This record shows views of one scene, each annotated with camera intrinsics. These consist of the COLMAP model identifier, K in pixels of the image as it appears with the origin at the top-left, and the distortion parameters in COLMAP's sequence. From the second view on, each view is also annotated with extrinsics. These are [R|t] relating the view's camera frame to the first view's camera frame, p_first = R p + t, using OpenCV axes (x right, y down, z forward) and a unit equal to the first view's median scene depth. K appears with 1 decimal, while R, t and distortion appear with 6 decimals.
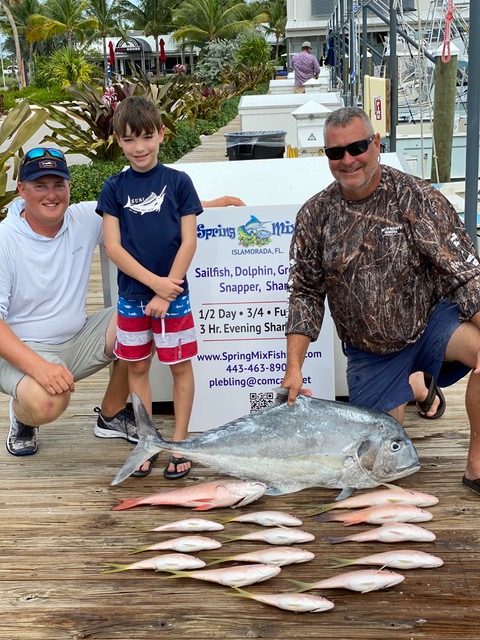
lens RADIAL K [[965.3, 0, 240.0], [0, 965.3, 320.0], [0, 0, 1]] dist [0.010871, -0.113835]
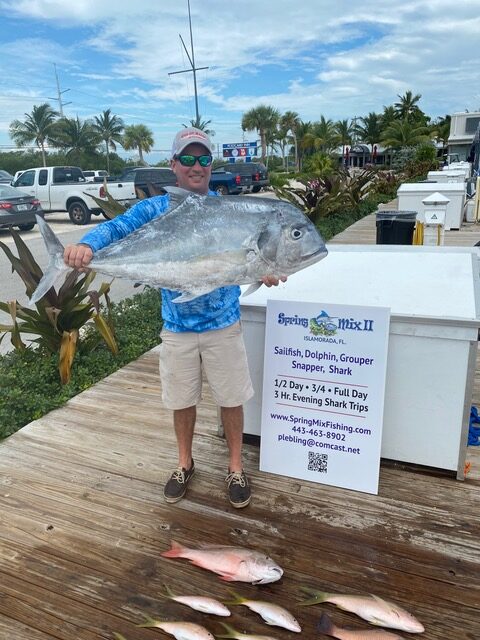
lens RADIAL K [[476.6, 0, 238.9], [0, 476.6, 279.8], [0, 0, 1]] dist [0.012135, -0.001352]
pose [[0.932551, 0.093287, -0.348778, 0.120647], [-0.095339, 0.995381, 0.011318, -0.143494], [0.348223, 0.022697, 0.937137, 0.388242]]
